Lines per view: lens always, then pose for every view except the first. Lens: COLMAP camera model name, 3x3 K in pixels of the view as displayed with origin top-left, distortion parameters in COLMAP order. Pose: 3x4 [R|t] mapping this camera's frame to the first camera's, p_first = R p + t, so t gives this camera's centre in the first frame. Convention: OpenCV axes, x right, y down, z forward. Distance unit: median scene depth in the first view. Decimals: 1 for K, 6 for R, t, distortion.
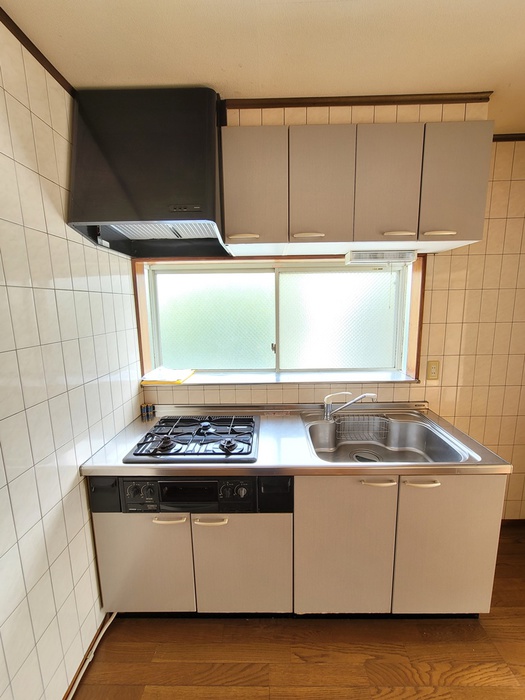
lens RADIAL K [[292.7, 0, 262.5], [0, 292.7, 350.0], [0, 0, 1]] dist [-0.002650, -0.000011]
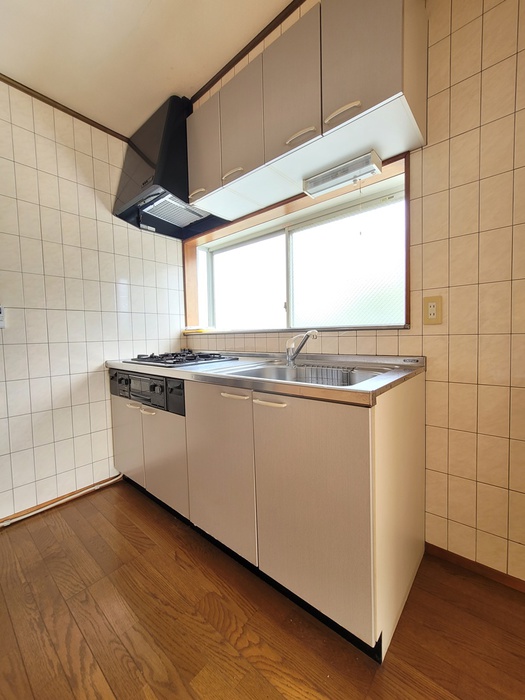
lens RADIAL K [[286.3, 0, 262.5], [0, 286.3, 350.0], [0, 0, 1]] dist [-0.000476, -0.000082]
pose [[0.764977, 0.034619, -0.643127, 0.983957], [-0.092544, 0.994101, -0.056565, 0.327892], [0.637375, 0.102788, 0.763667, 0.317836]]
